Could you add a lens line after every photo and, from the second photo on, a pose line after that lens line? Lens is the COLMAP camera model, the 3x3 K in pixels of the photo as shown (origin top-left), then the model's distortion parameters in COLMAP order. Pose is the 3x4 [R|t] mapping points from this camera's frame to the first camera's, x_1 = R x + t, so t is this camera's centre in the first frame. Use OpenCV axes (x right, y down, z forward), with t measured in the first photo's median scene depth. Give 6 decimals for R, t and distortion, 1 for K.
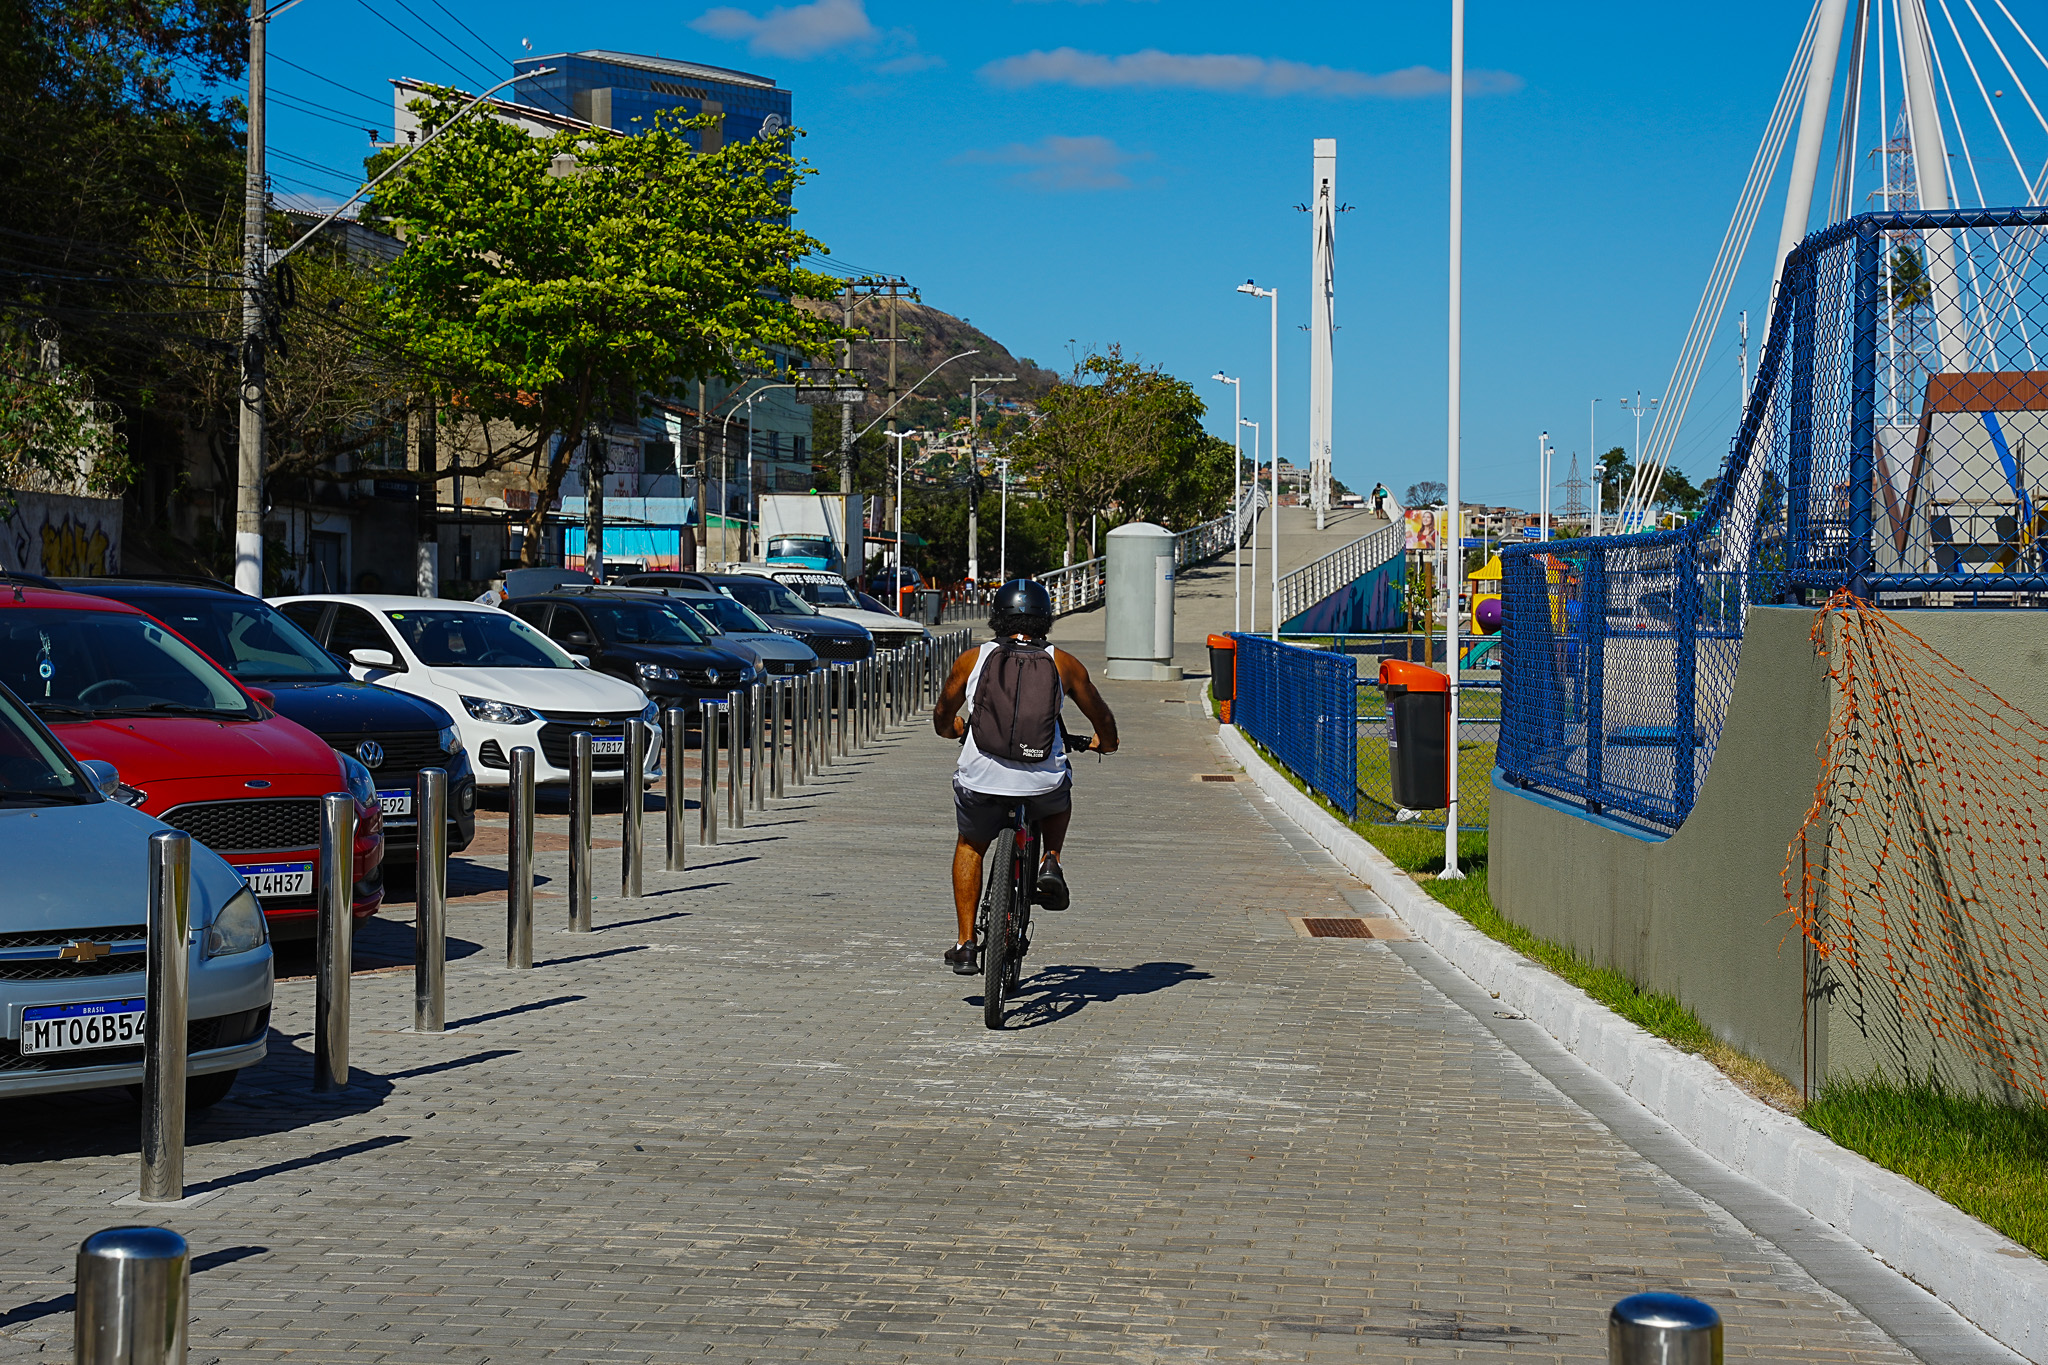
lens RADIAL K [[3334.7, 0, 1020.6], [0, 3334.7, 718.5], [0, 0, 1]] dist [0.186783, 0.133868]
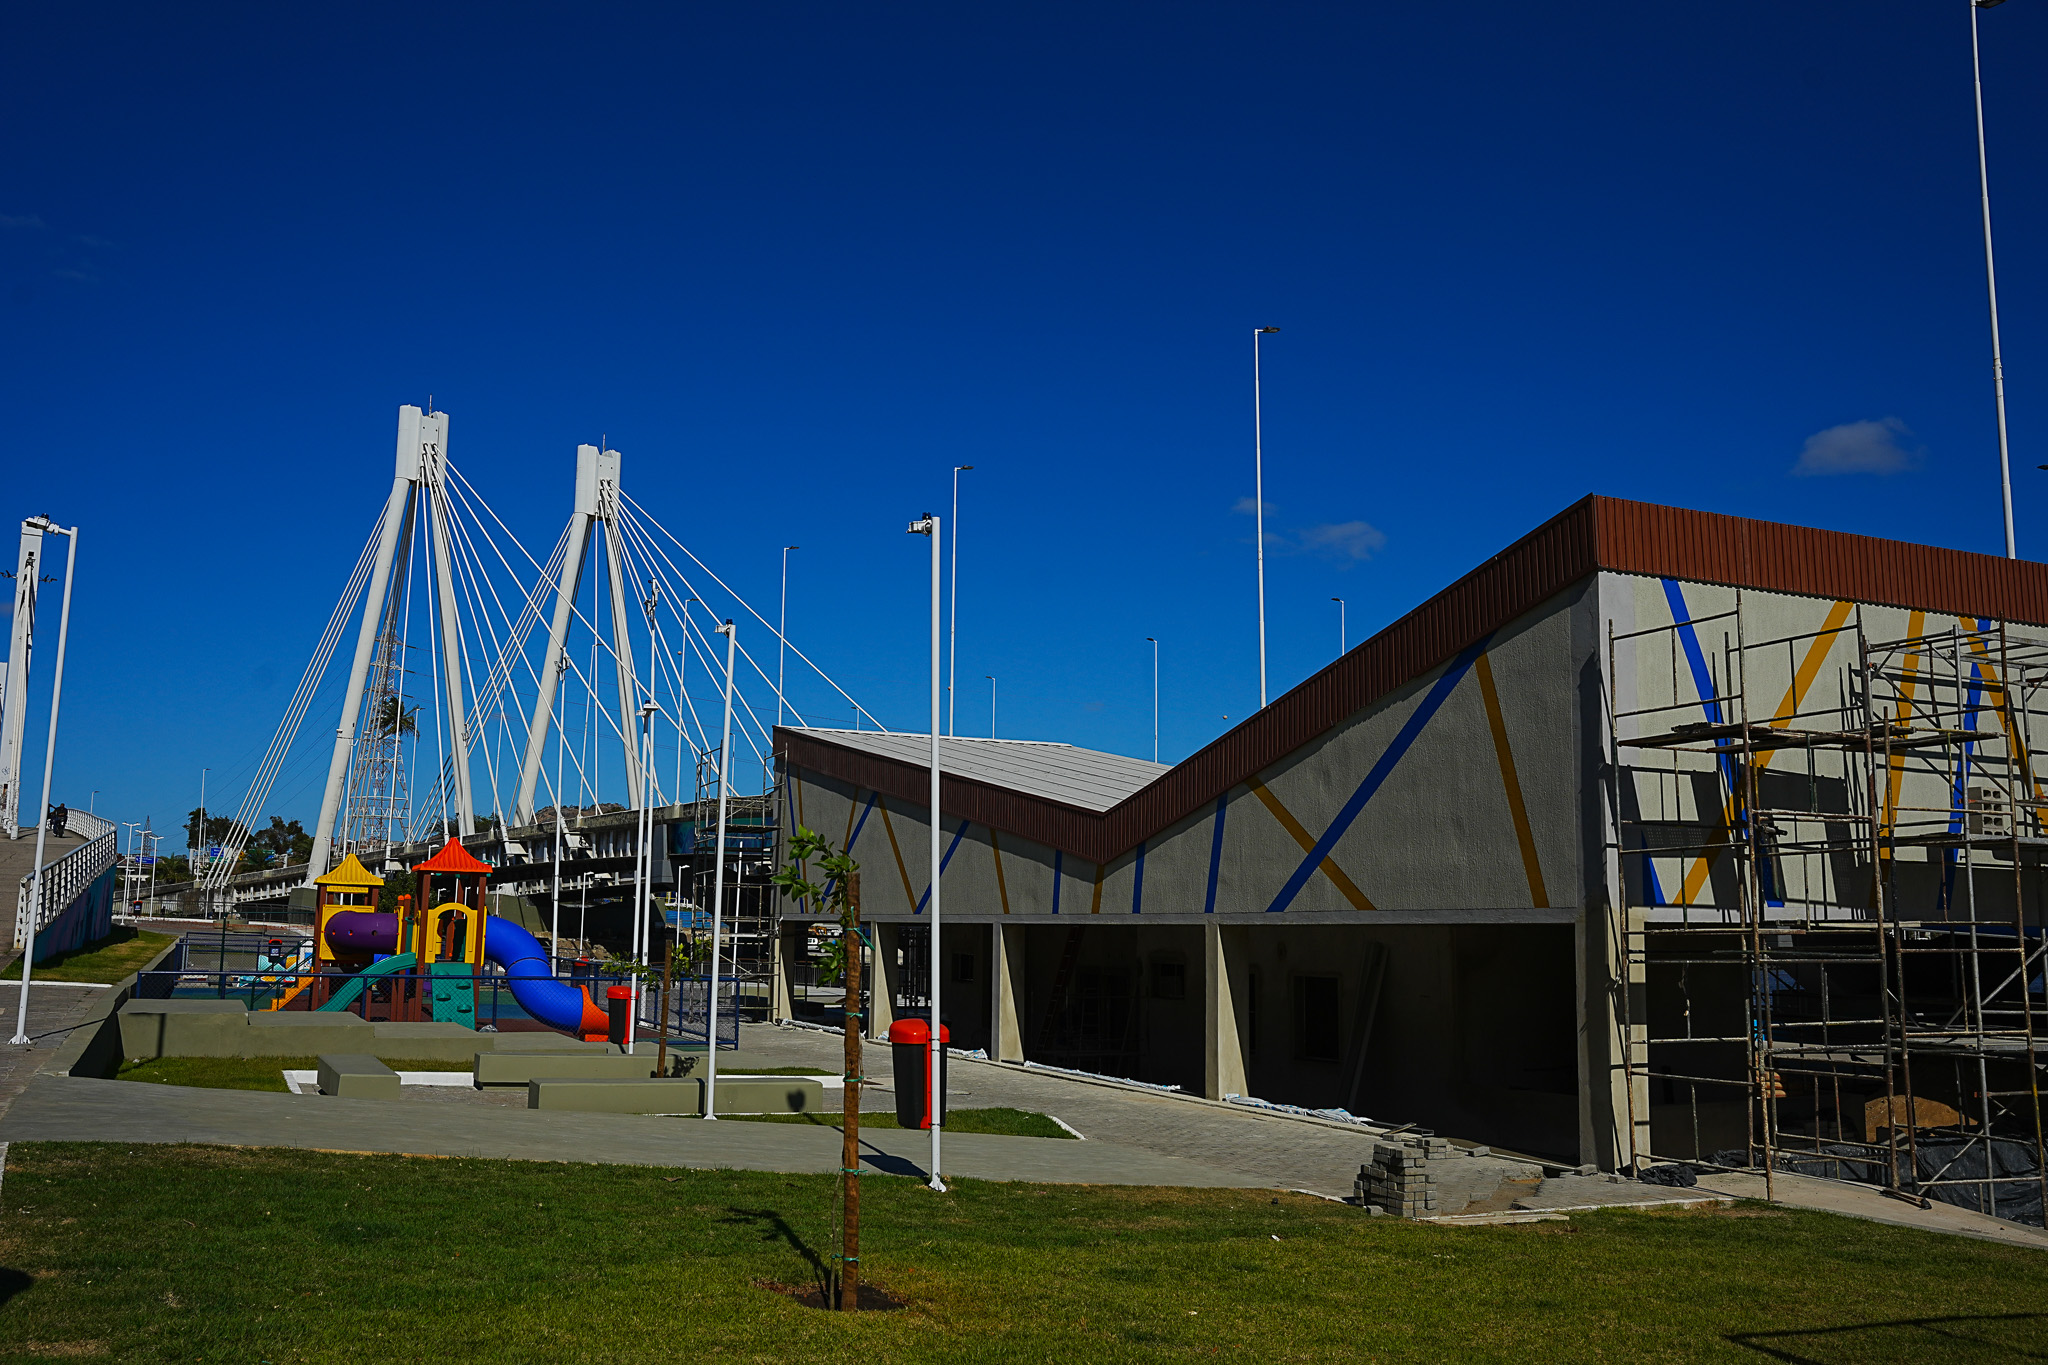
lens RADIAL K [[1711.5, 0, 1024.0], [0, 1711.5, 682.5], [0, 0, 1]] dist [-0.084080, 0.102892]
pose [[0.795138, 0.086419, 0.600240, 0.028579], [0.015139, 0.986657, -0.162108, -0.021451], [-0.606240, 0.137985, 0.783220, 0.574777]]
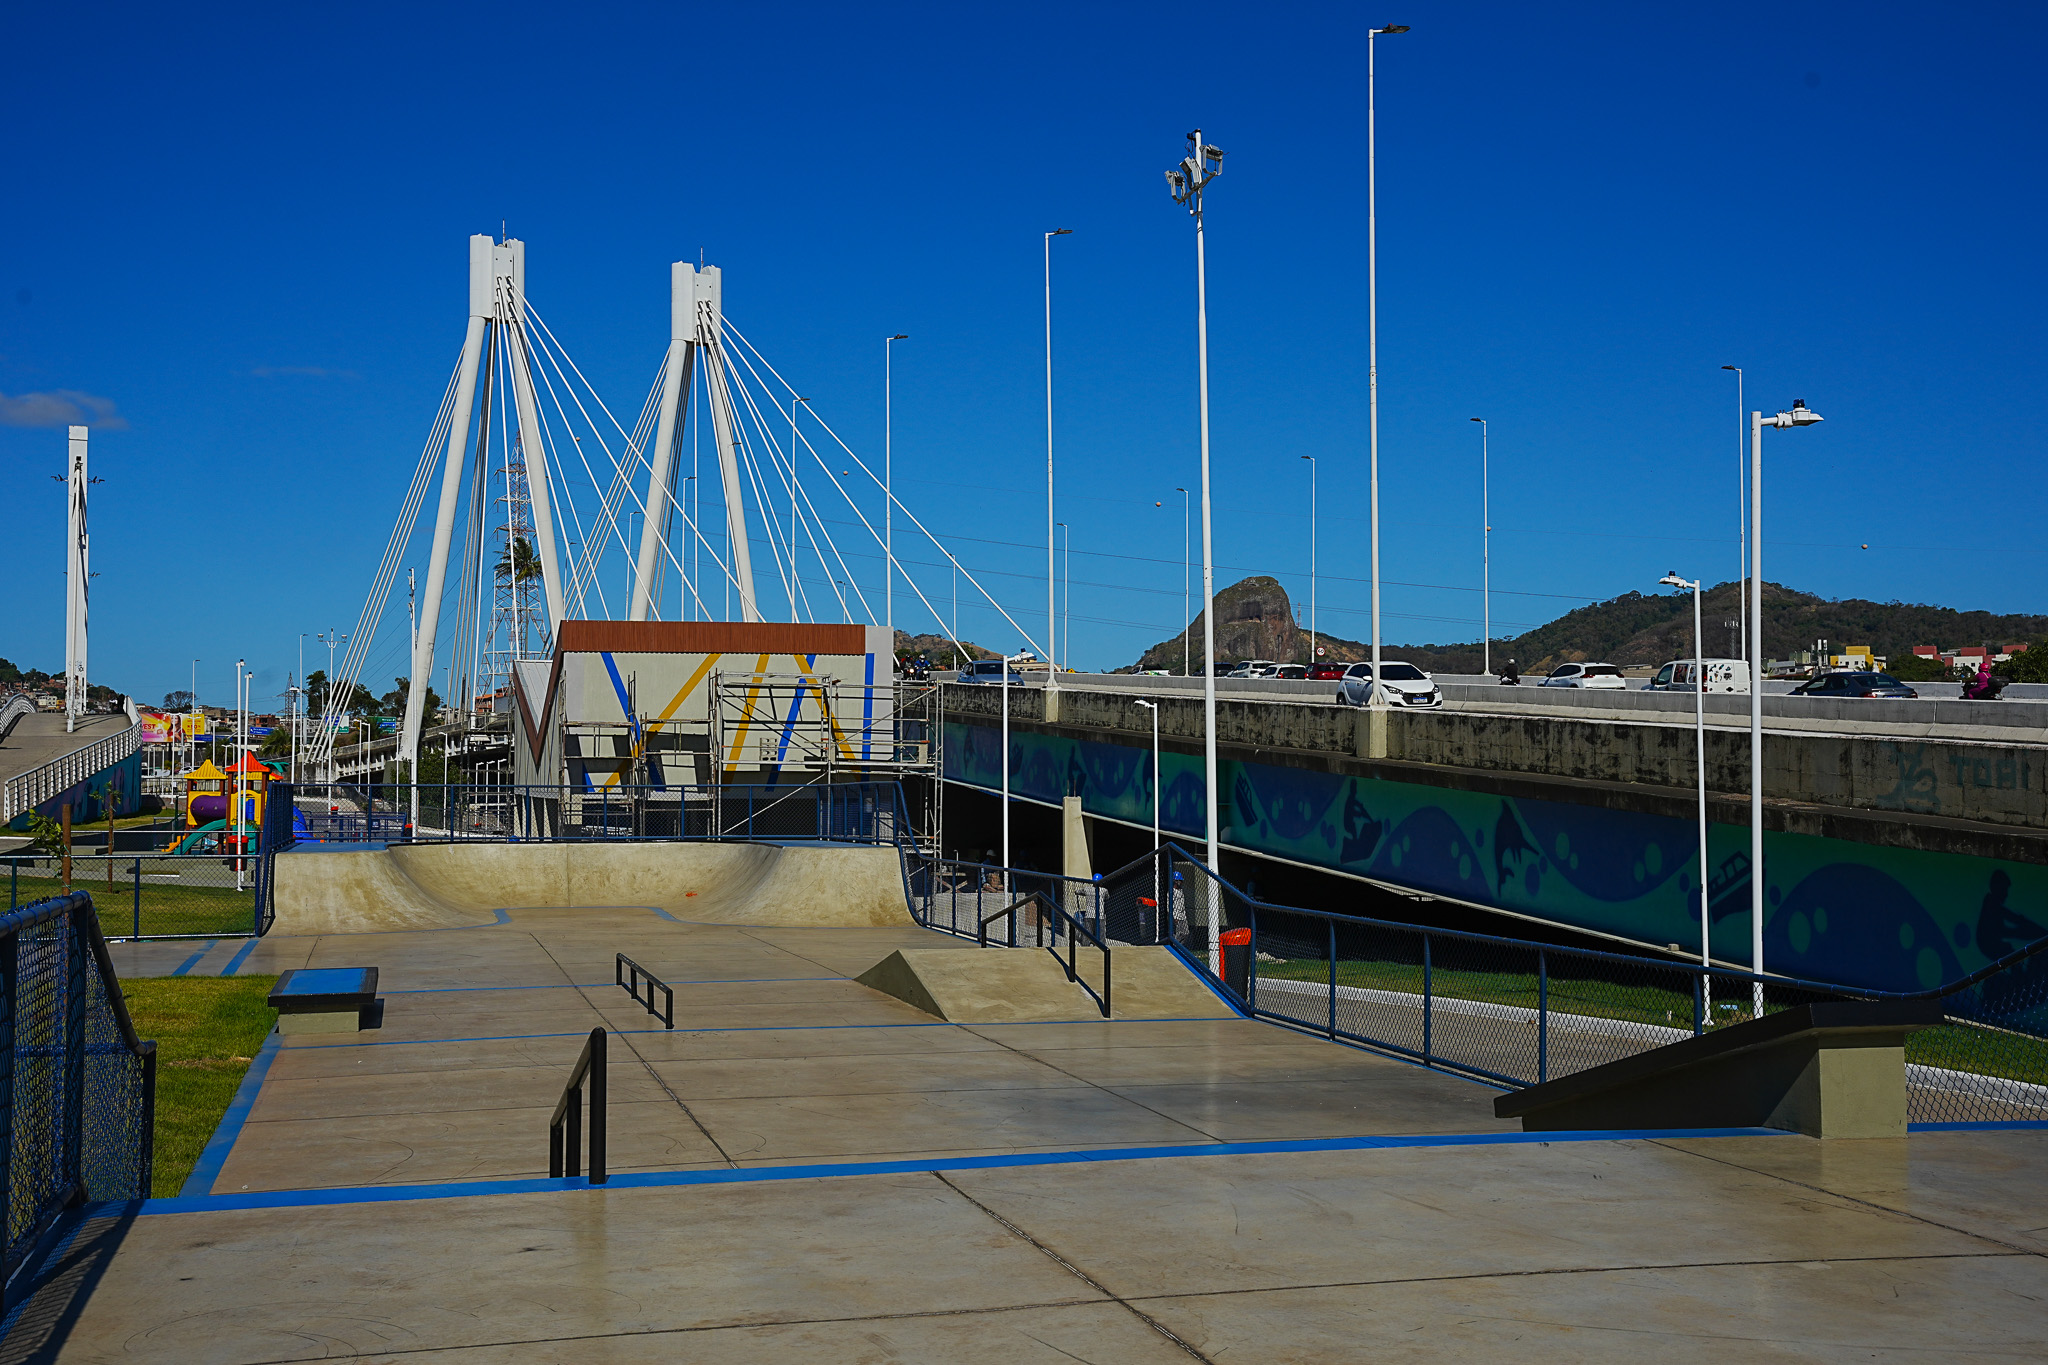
lens RADIAL K [[2295.2, 0, 1024.0], [0, 2295.2, 682.5], [0, 0, 1]] dist [0.011300, 0.054162]
pose [[0.890818, 0.012381, 0.454192, 0.025730], [0.021923, 0.997293, -0.070182, -0.011132], [-0.453831, 0.072476, 0.888135, 0.121043]]
